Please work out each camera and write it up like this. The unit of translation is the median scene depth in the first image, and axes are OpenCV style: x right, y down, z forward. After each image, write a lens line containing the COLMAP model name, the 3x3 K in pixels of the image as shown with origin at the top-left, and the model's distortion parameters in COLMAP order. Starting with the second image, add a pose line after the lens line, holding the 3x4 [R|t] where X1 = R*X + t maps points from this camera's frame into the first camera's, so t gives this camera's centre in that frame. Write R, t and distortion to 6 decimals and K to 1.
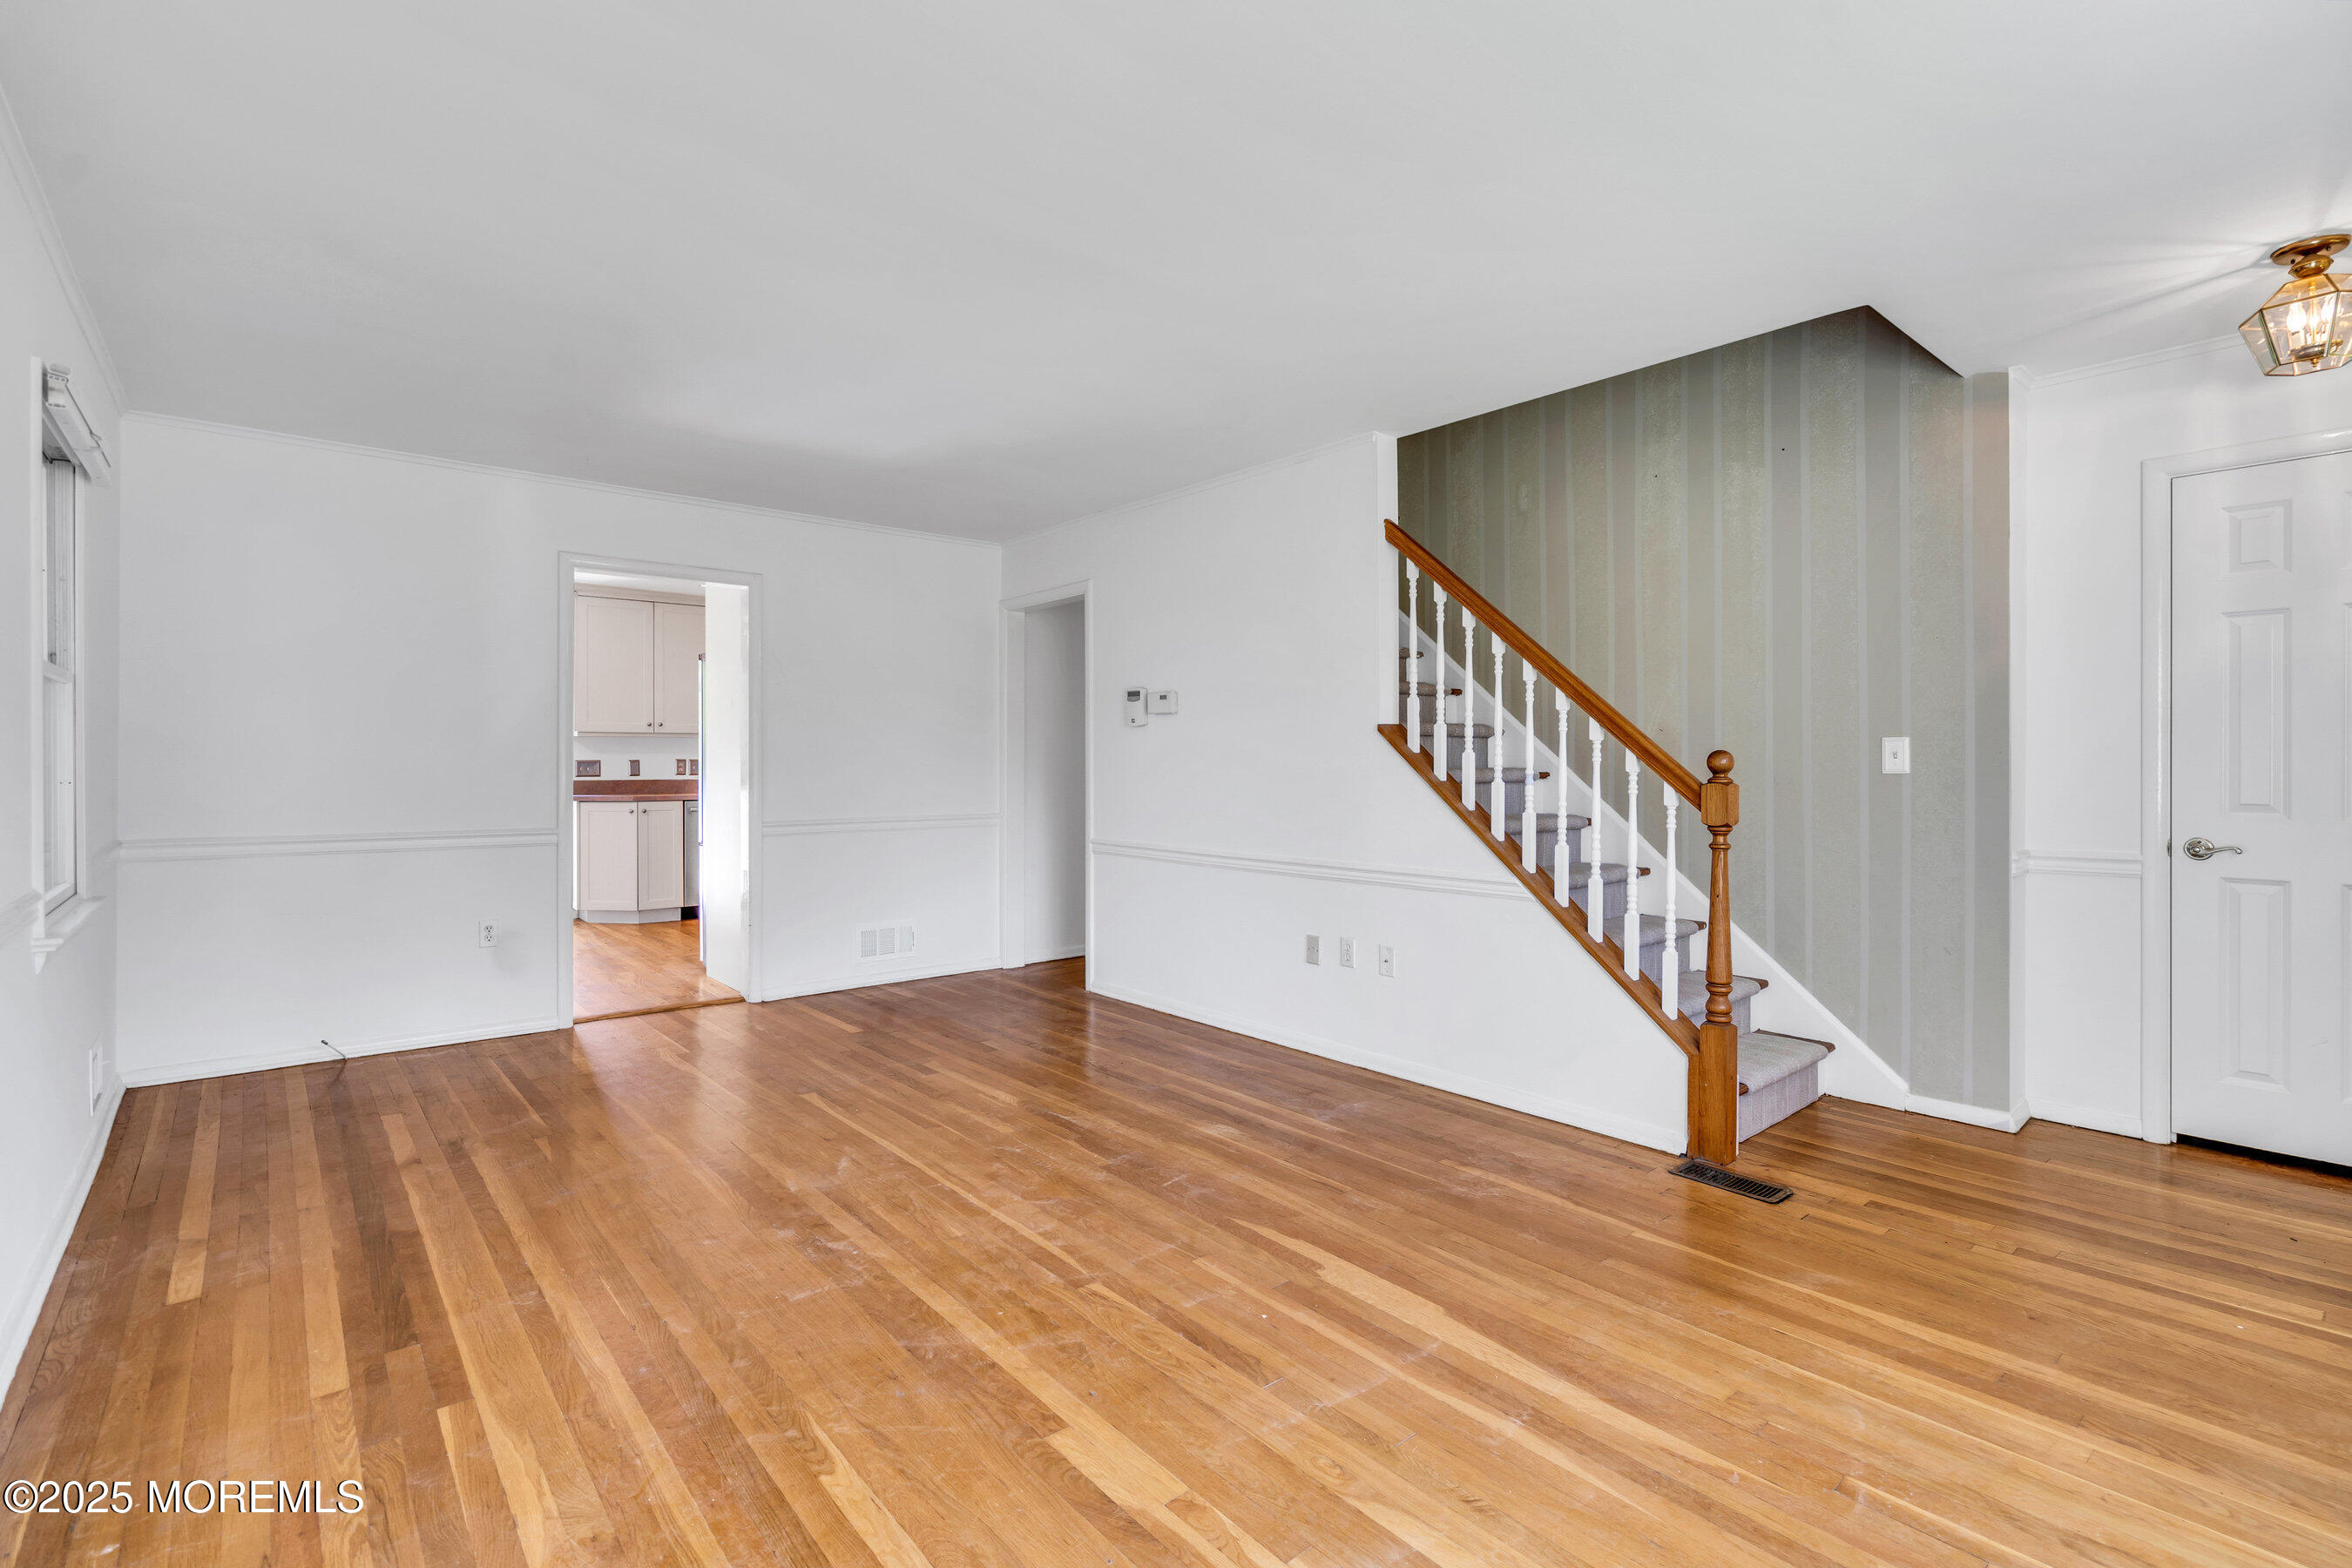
lens RADIAL K [[1069.1, 0, 1167.8], [0, 1069.1, 765.0], [0, 0, 1]] dist [-0.005166, -0.000142]
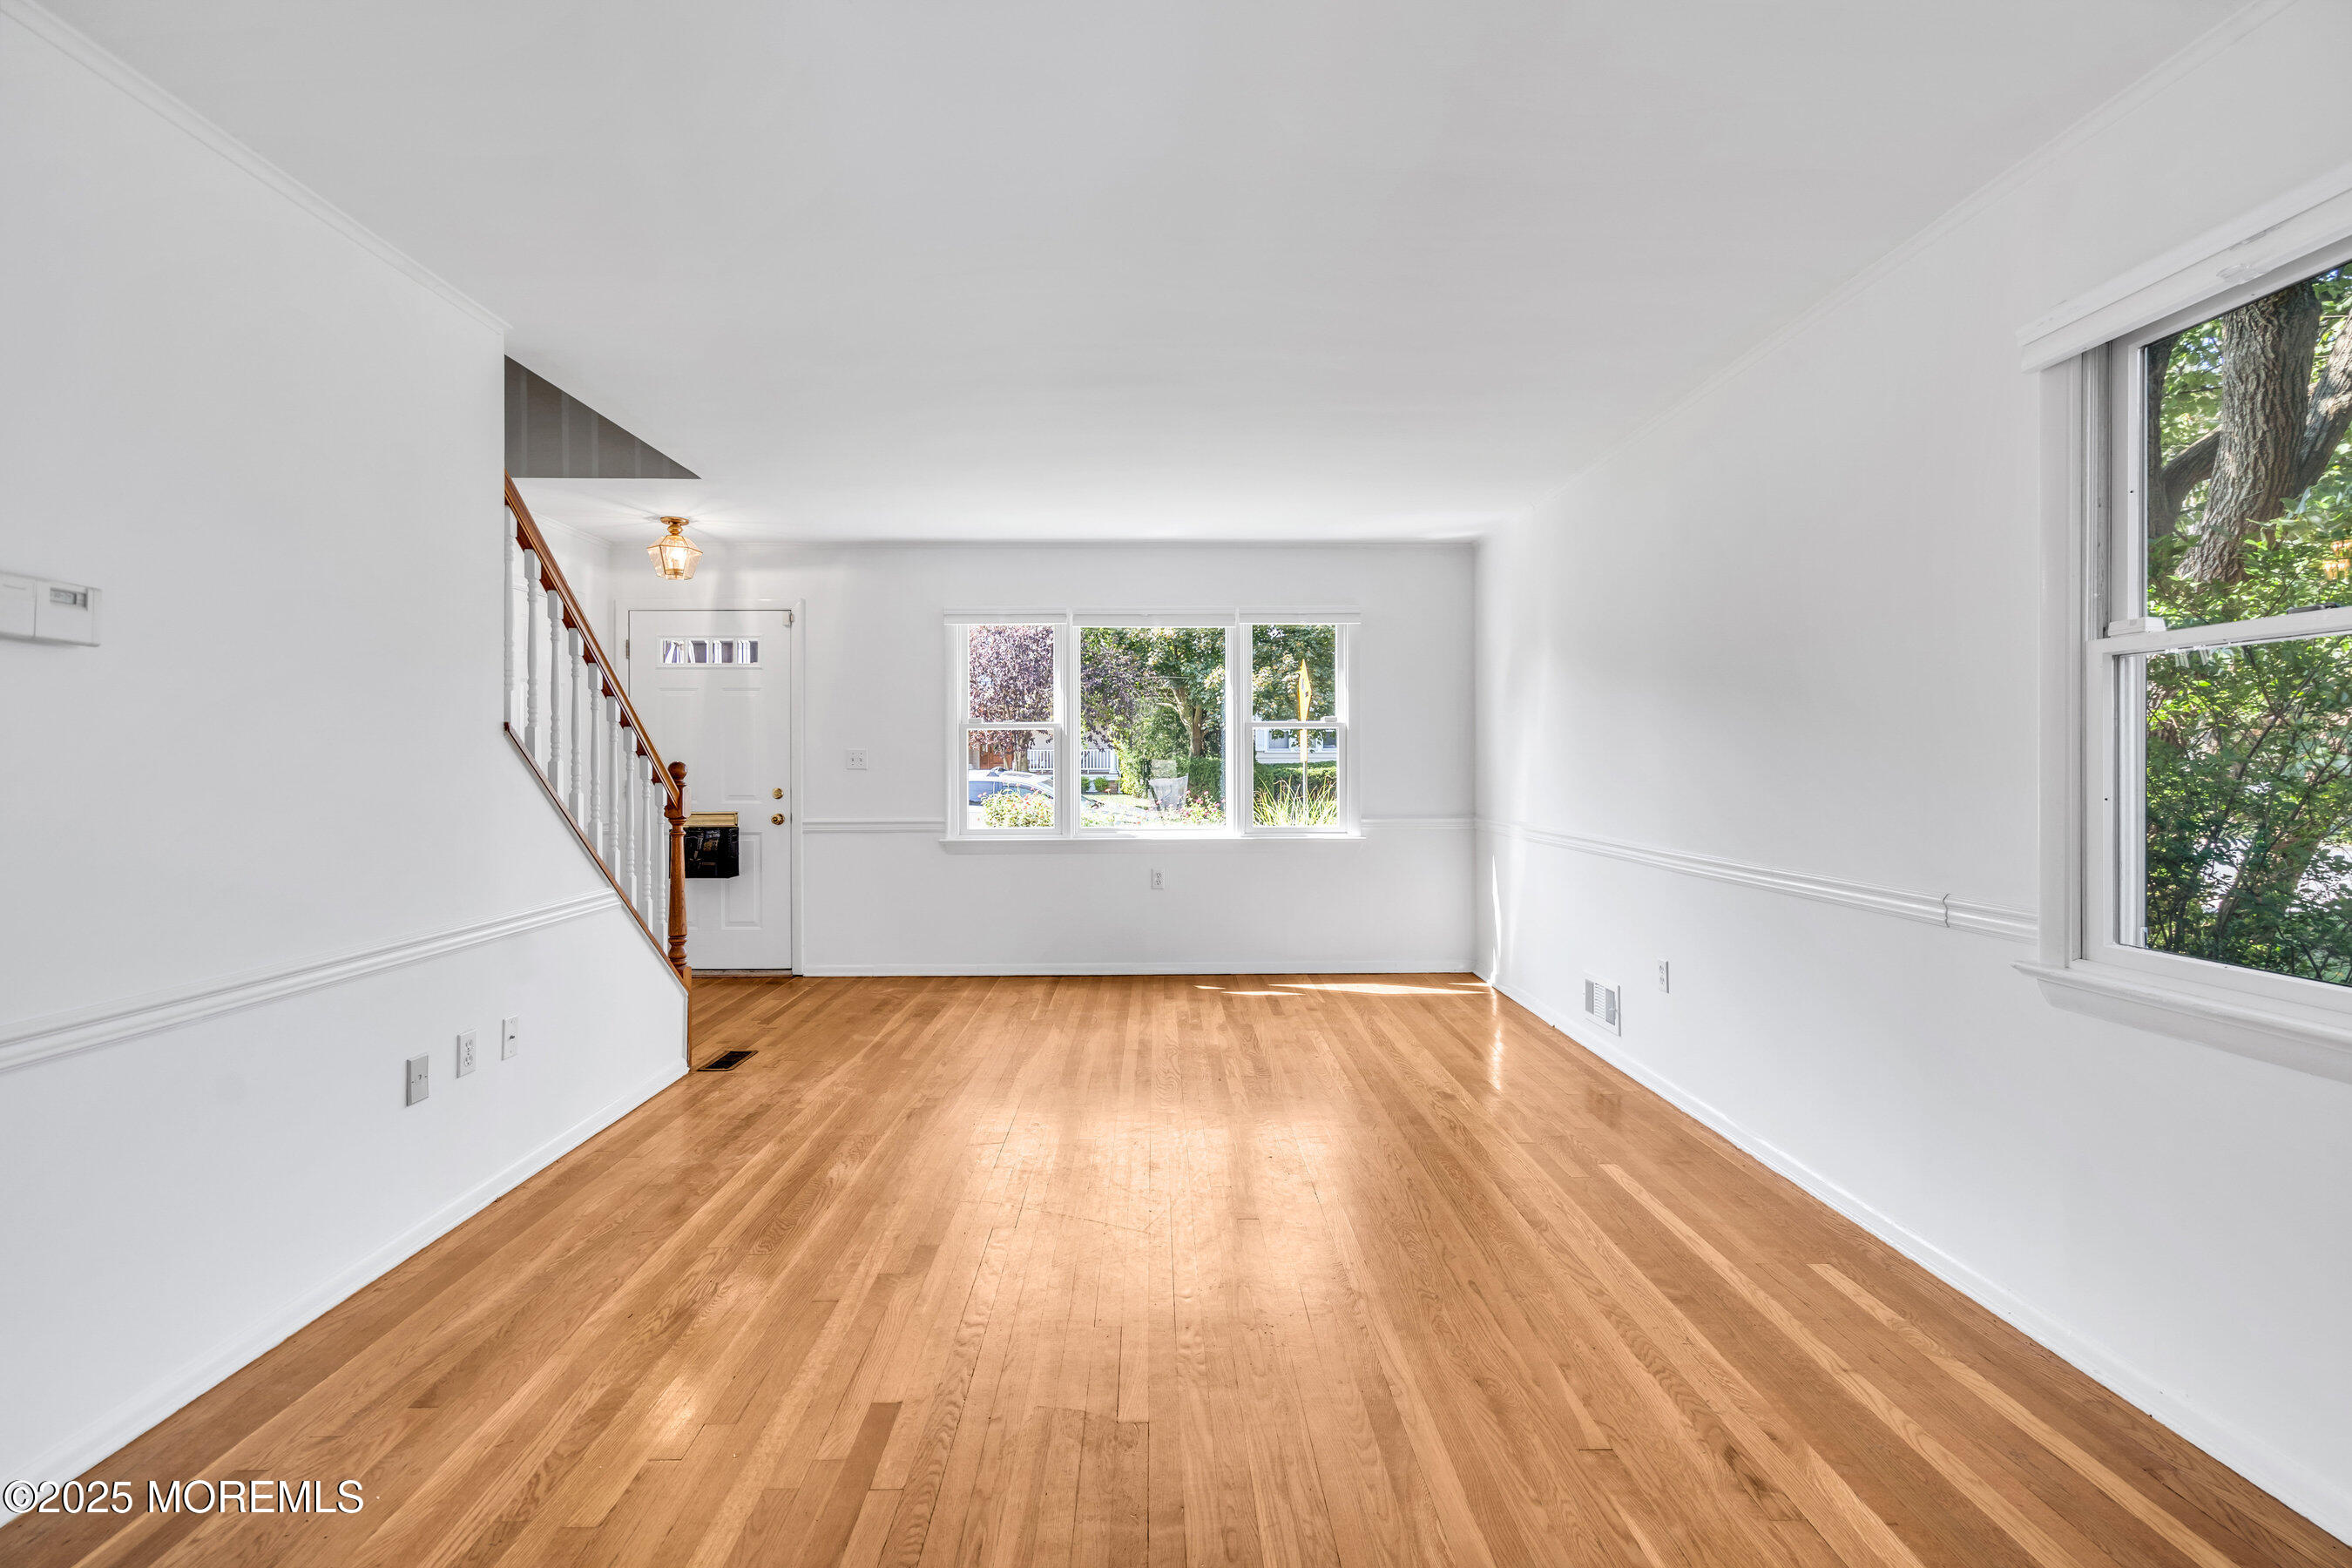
lens RADIAL K [[1069.1, 0, 1167.8], [0, 1069.1, 765.0], [0, 0, 1]] dist [-0.005166, -0.000142]
pose [[-0.772669, 0.002945, 0.634802, -0.719320], [0.007274, 0.999965, 0.004215, -0.009486], [-0.634767, 0.007874, -0.772664, 1.467528]]
